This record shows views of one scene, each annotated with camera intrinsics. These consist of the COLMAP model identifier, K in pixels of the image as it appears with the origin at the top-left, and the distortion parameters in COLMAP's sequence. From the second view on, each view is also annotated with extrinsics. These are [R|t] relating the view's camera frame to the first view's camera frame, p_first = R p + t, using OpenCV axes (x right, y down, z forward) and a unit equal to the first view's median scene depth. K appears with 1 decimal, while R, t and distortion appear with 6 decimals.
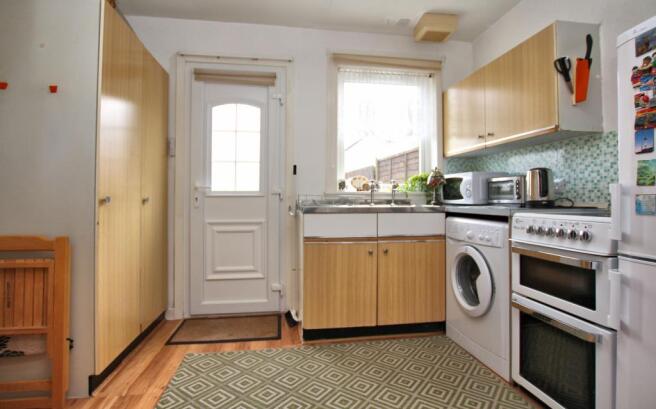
lens RADIAL K [[317.9, 0, 318.6], [0, 317.9, 194.6], [0, 0, 1]] dist [-0.023516, 0.000429]
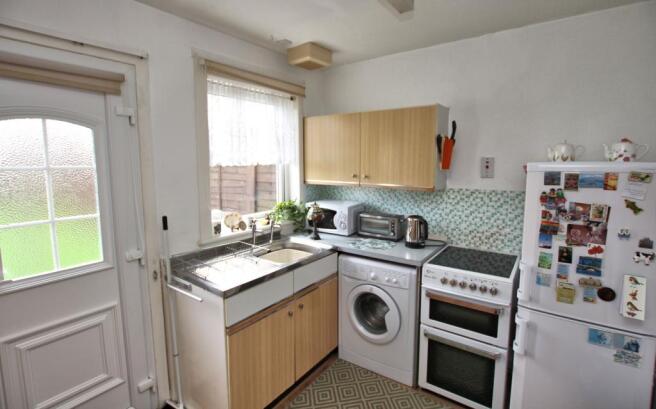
lens RADIAL K [[317.9, 0, 318.6], [0, 317.9, 194.6], [0, 0, 1]] dist [-0.023516, 0.000429]
pose [[0.699612, -0.090744, 0.708738, -0.454339], [0.003085, 0.992277, 0.124001, -0.314224], [-0.714517, -0.084566, 0.694489, 0.377447]]
